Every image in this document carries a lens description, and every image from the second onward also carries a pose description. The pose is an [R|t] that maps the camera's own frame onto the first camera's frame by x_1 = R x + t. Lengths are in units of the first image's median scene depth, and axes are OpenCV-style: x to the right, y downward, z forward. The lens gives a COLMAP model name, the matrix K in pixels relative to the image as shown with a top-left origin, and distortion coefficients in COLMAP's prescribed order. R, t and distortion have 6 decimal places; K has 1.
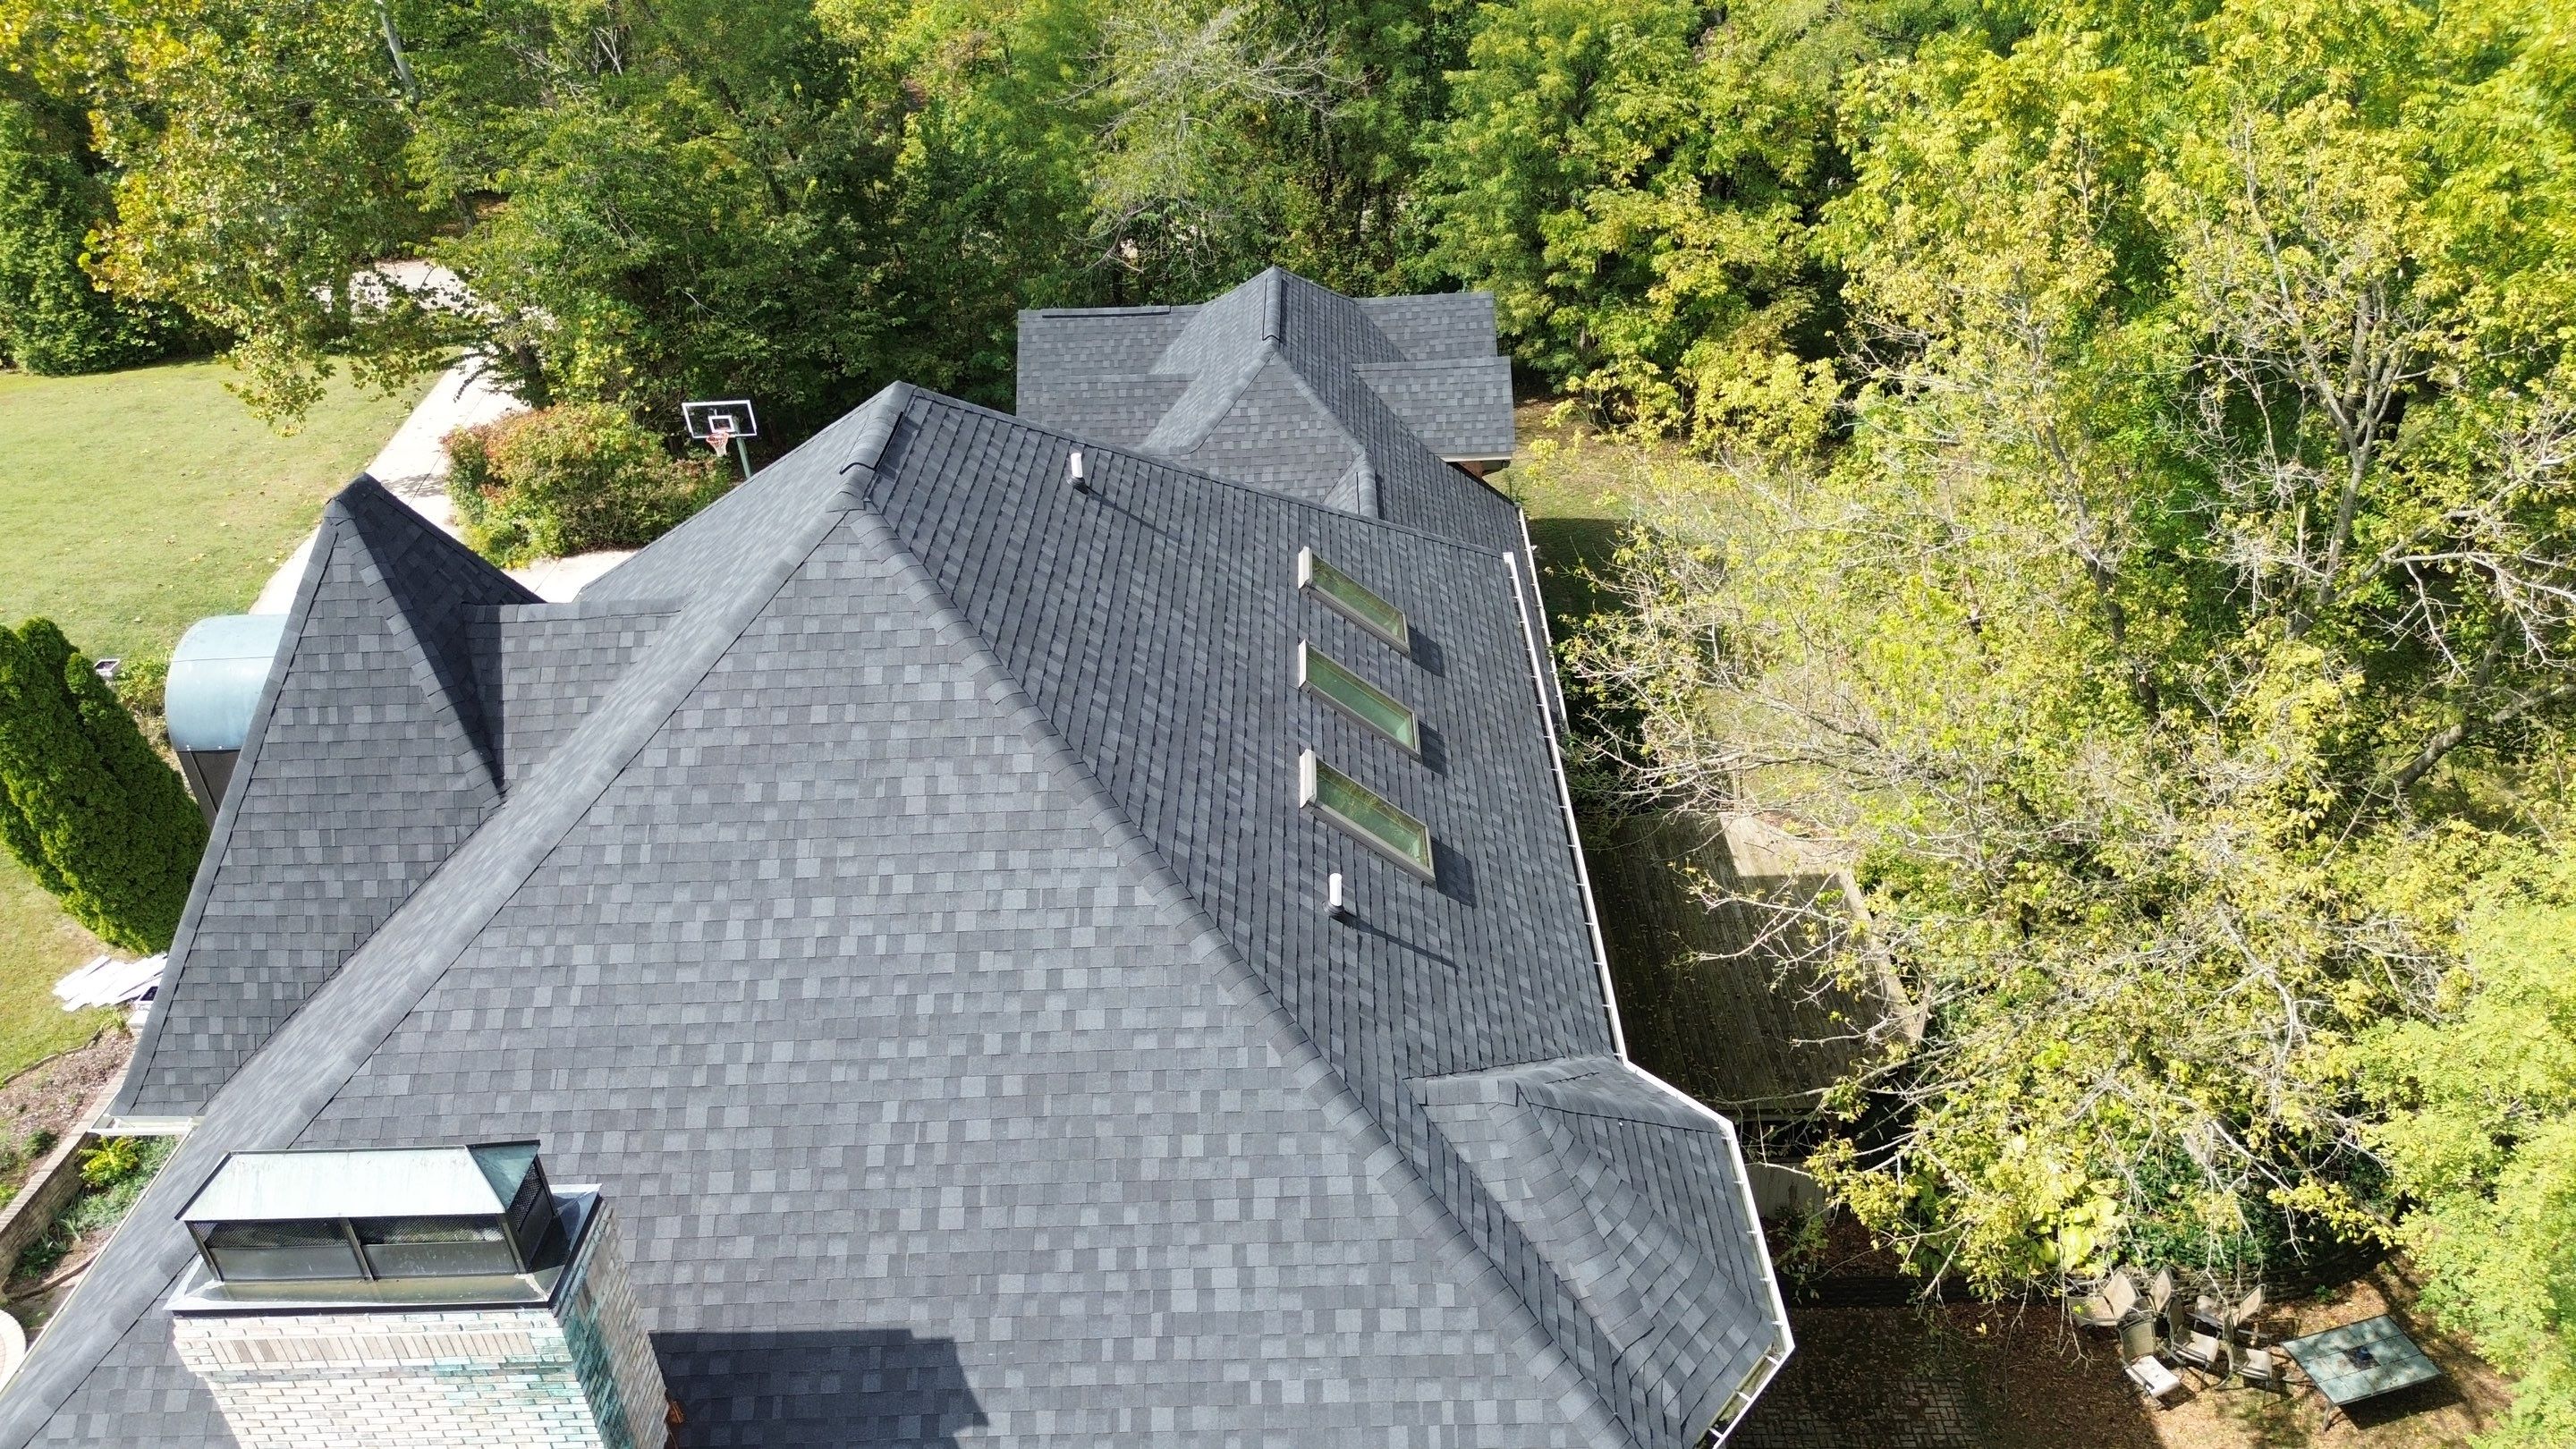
lens RADIAL K [[1826.9, 0, 1305.1], [0, 1826.9, 717.4], [0, 0, 1]] dist [0.068373, -0.067180]
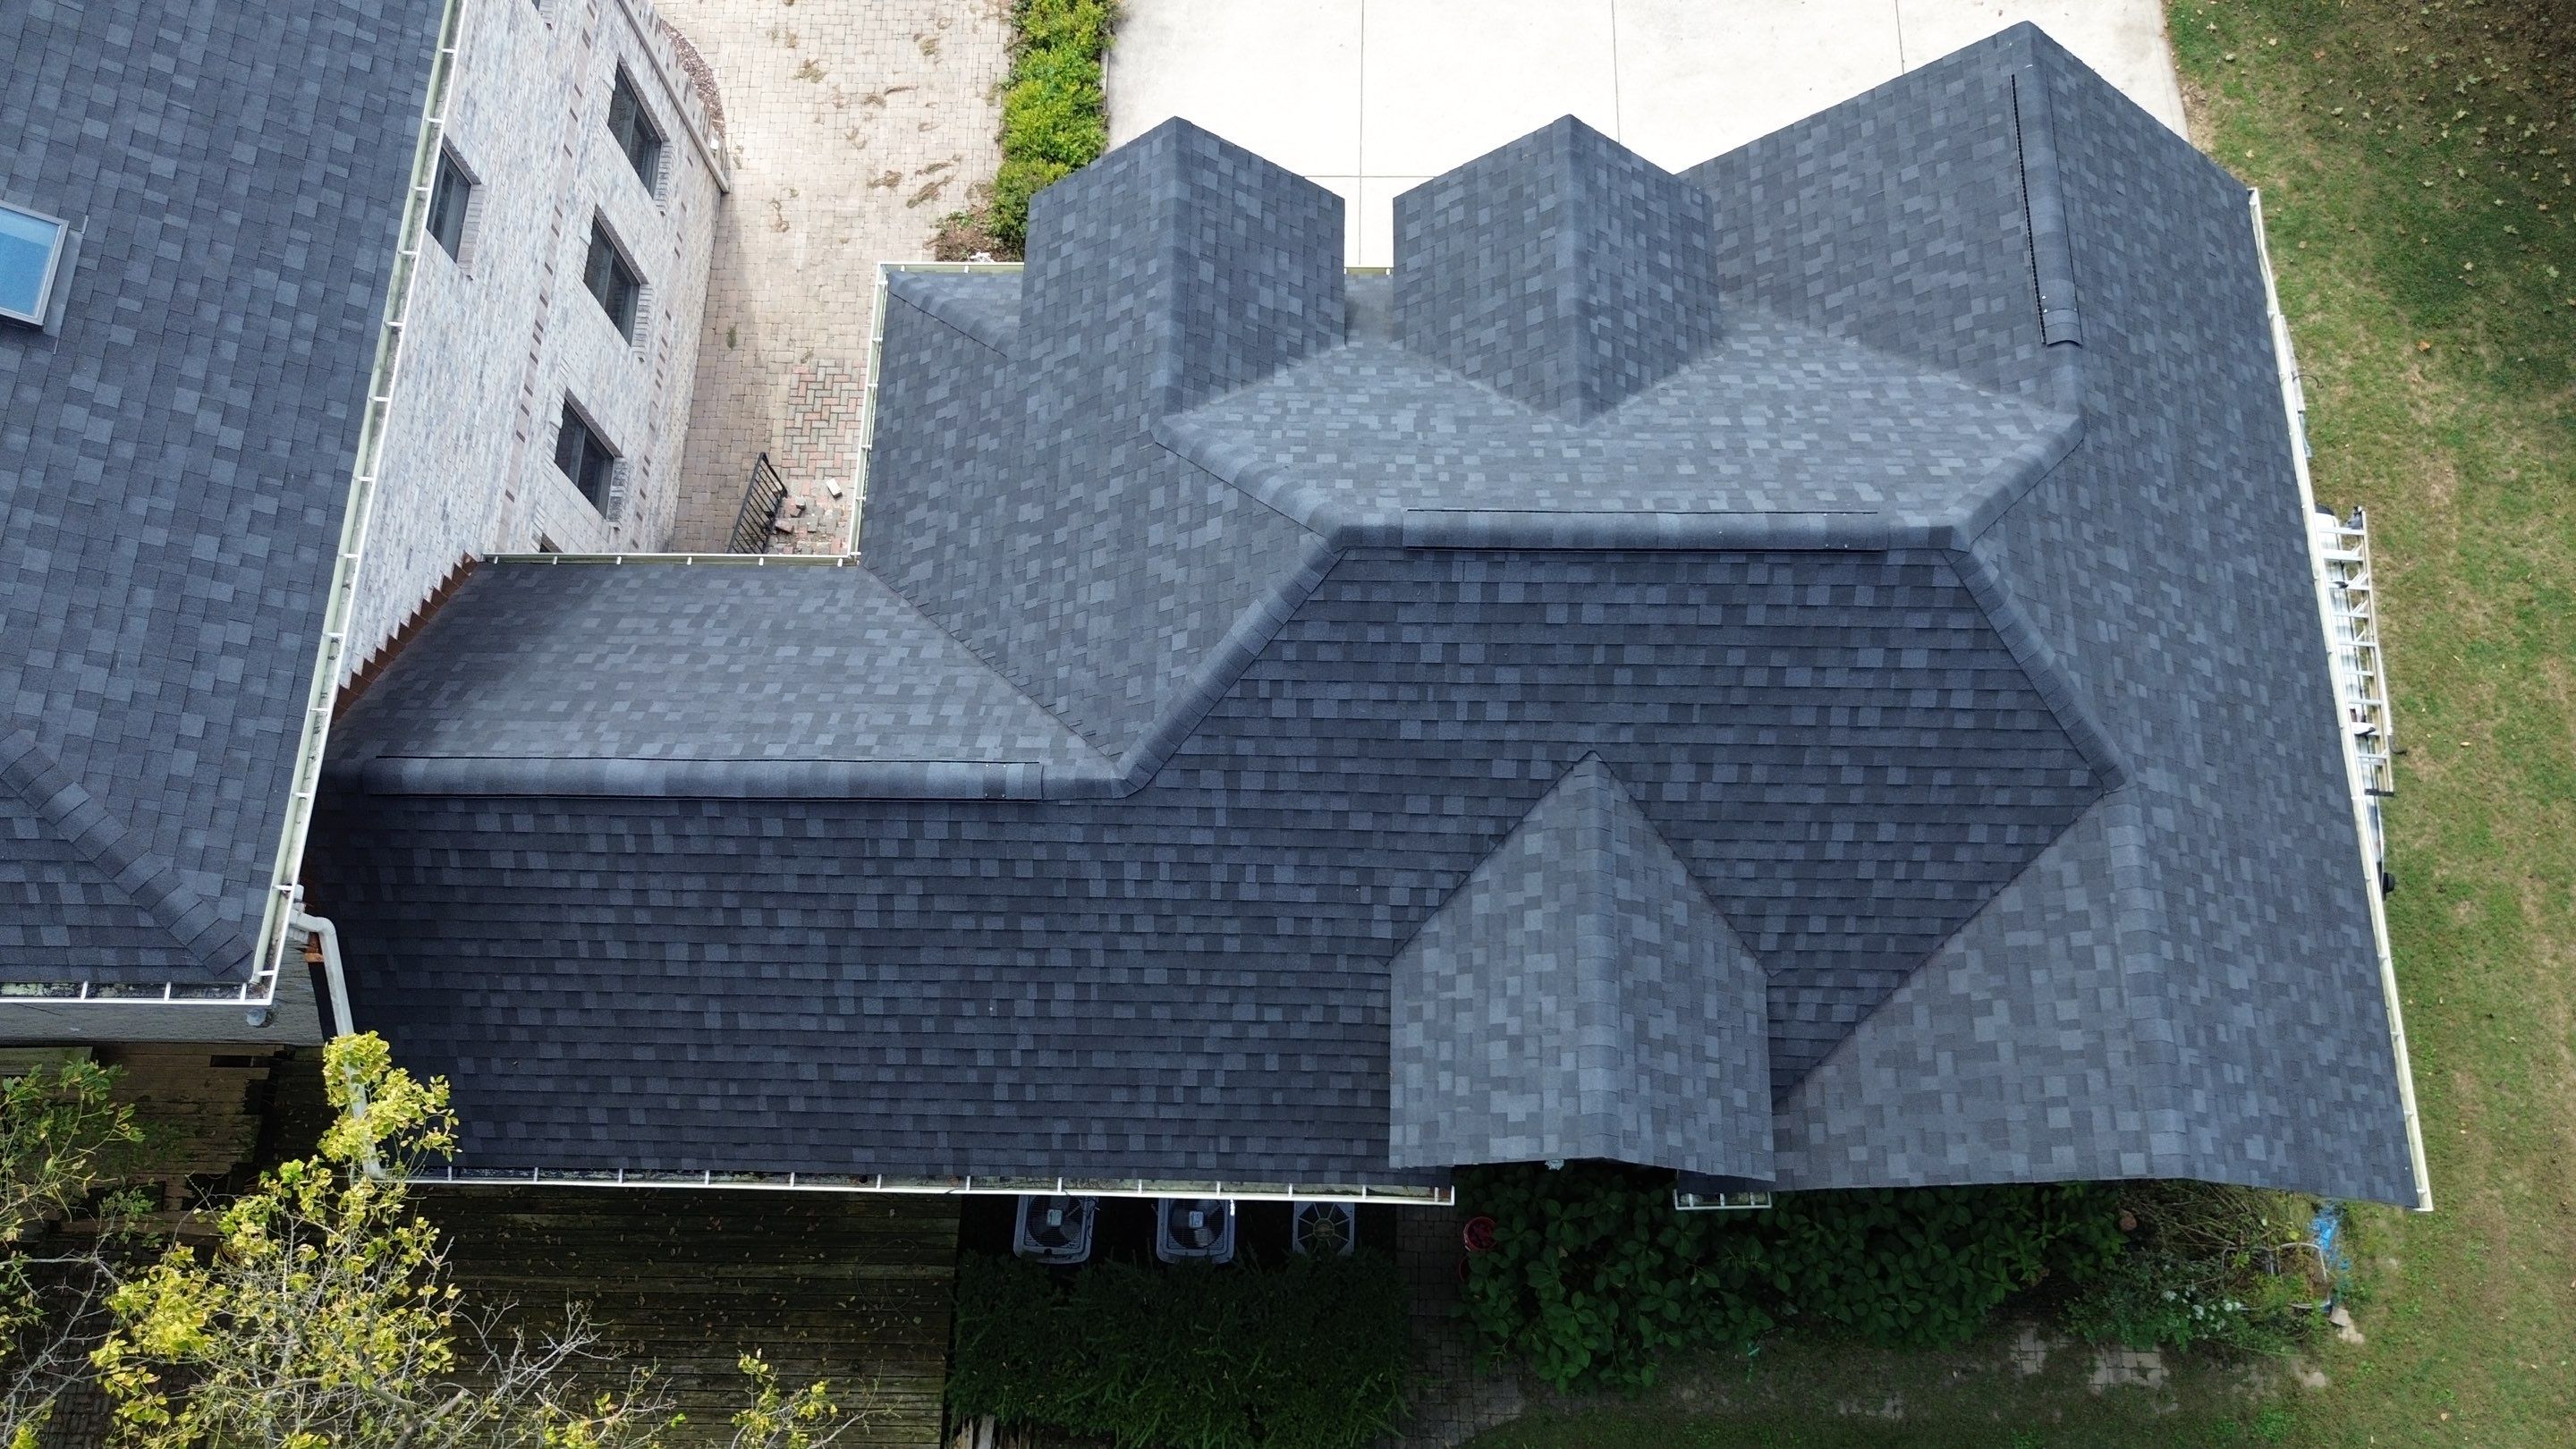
lens RADIAL K [[1826.9, 0, 1289.8], [0, 1826.9, 712.9], [0, 0, 1]] dist [0.068373, -0.067180]
pose [[-0.017134, 0.960000, -0.279474, 0.241762], [-0.503356, 0.233229, 0.832008, -0.924862], [0.863909, 0.154931, 0.479225, 1.378574]]
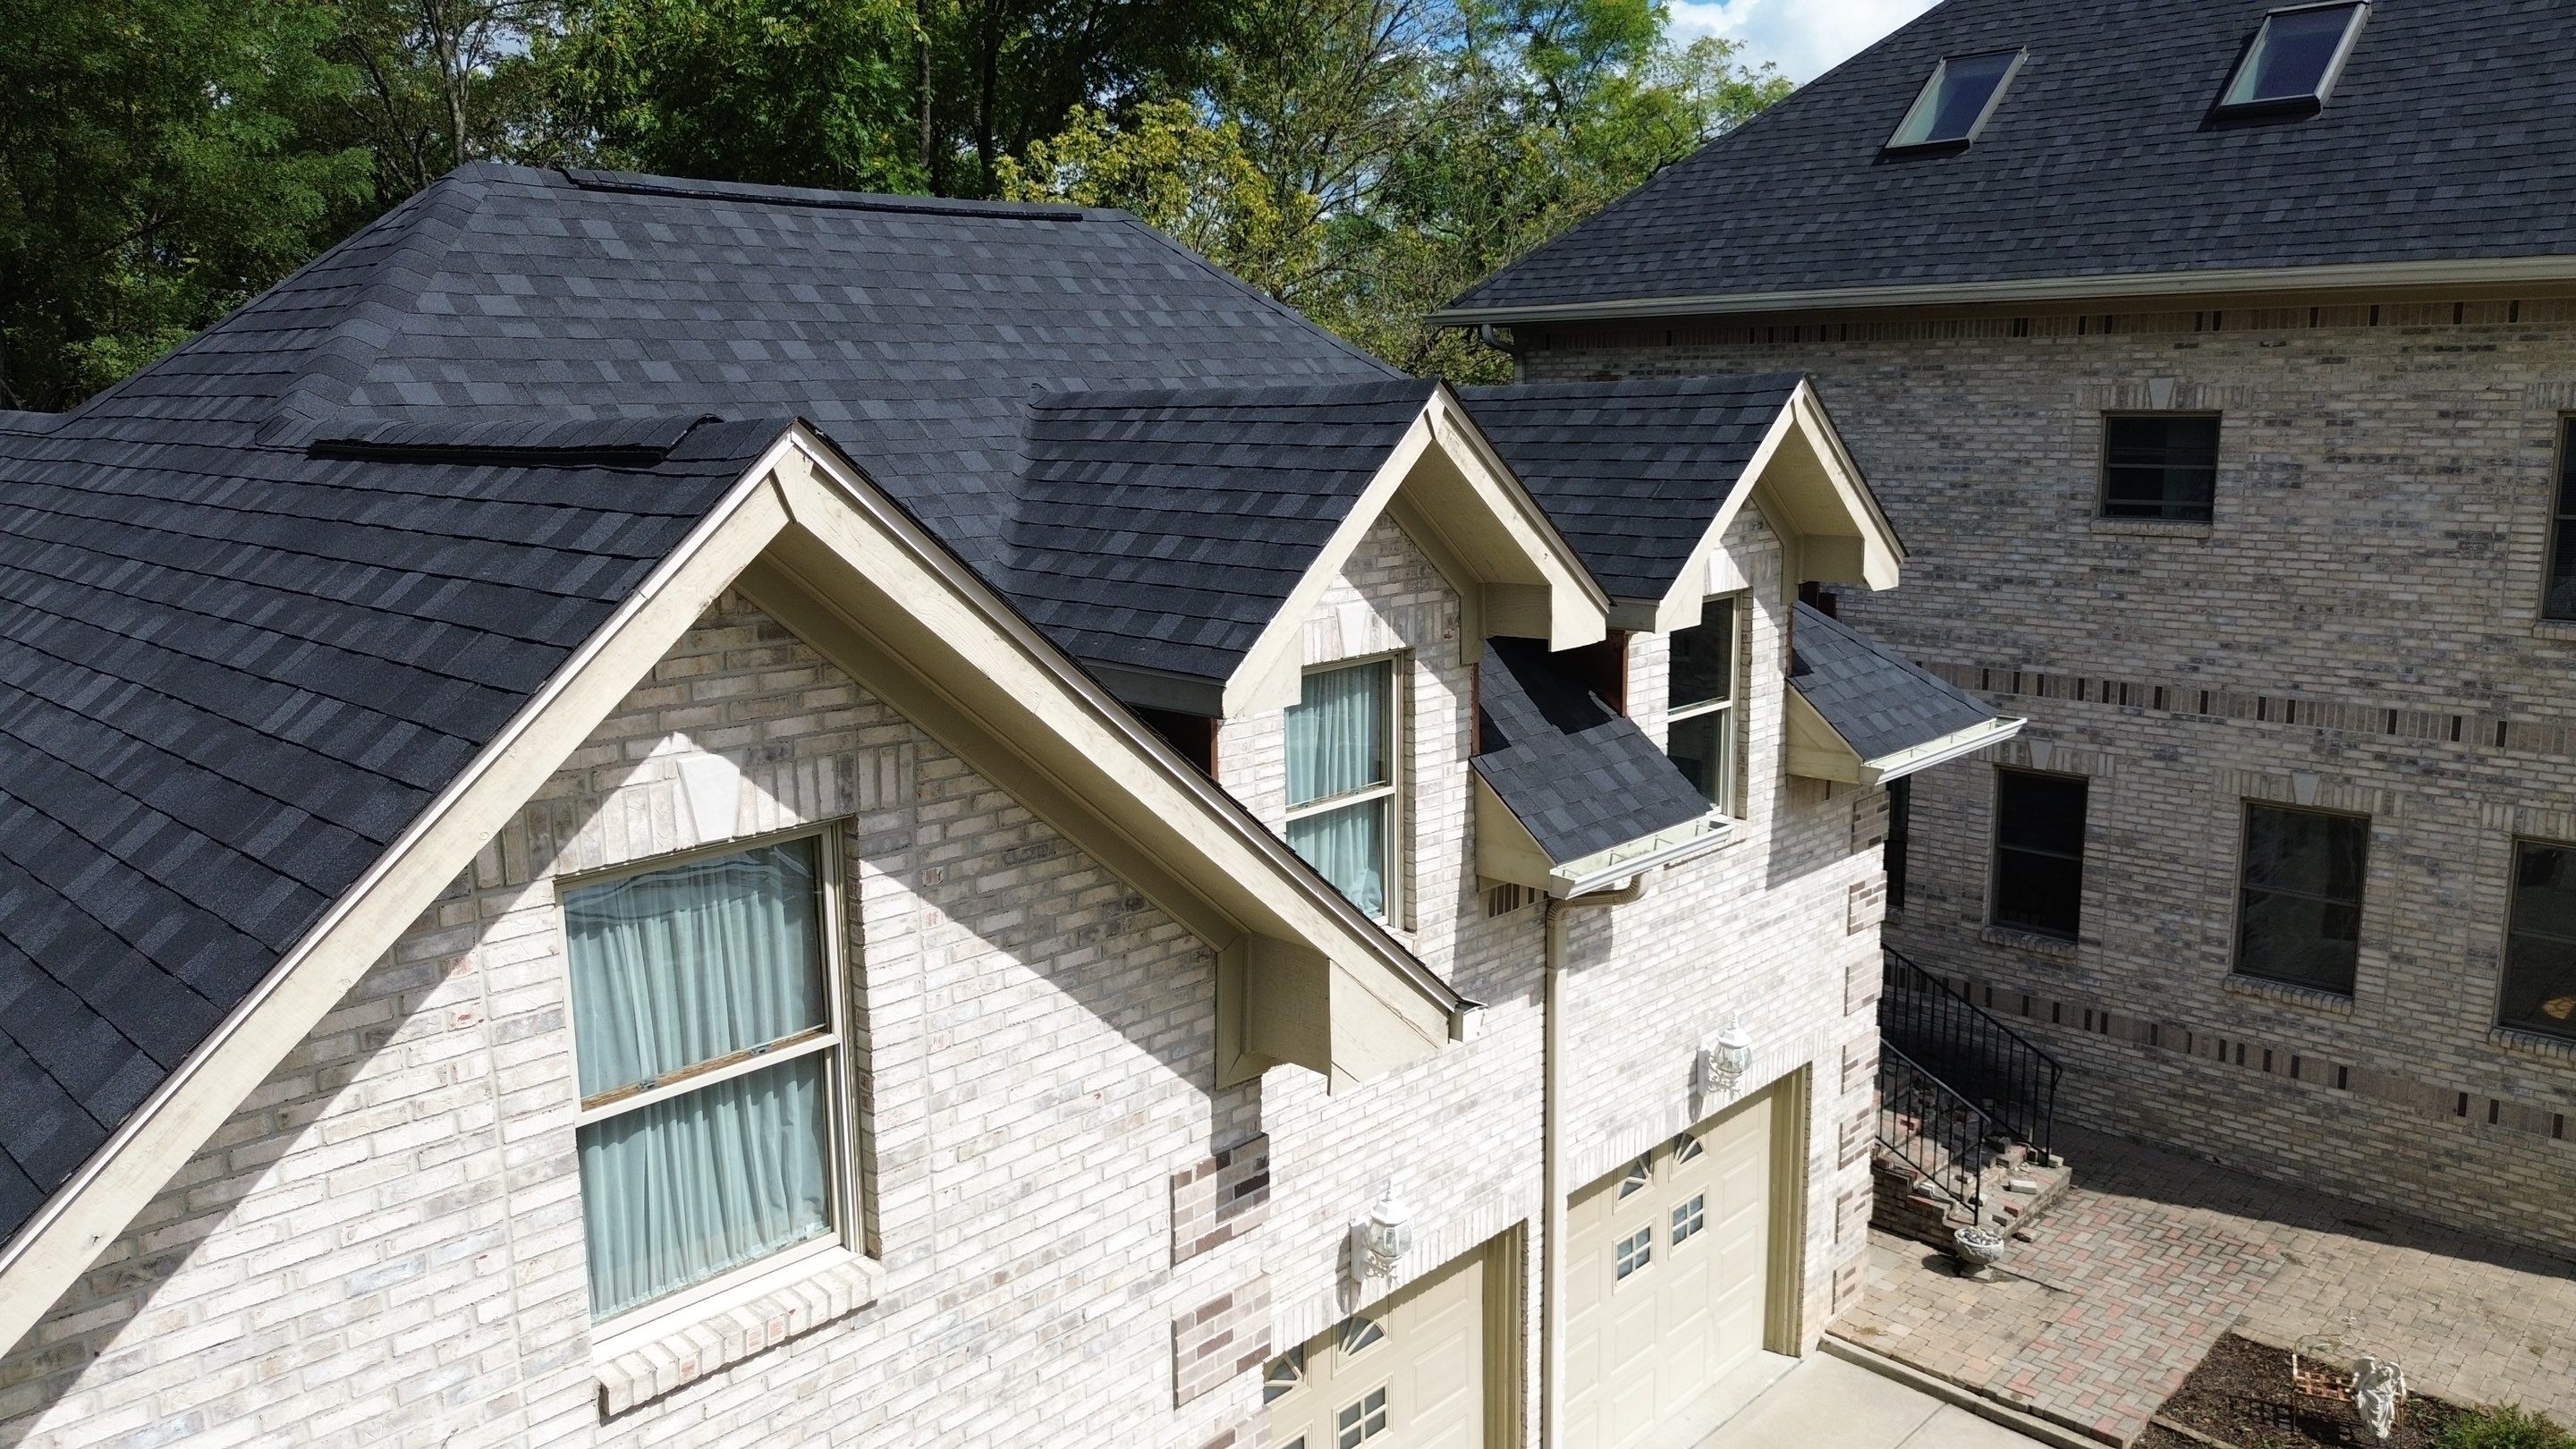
lens RADIAL K [[1826.9, 0, 1290.0], [0, 1826.9, 714.8], [0, 0, 1]] dist [0.068373, -0.067180]
pose [[-0.721955, -0.076327, 0.687718, -0.555955], [0.399532, 0.765490, 0.504380, -0.526720], [-0.564939, 0.638904, -0.522155, 2.167697]]
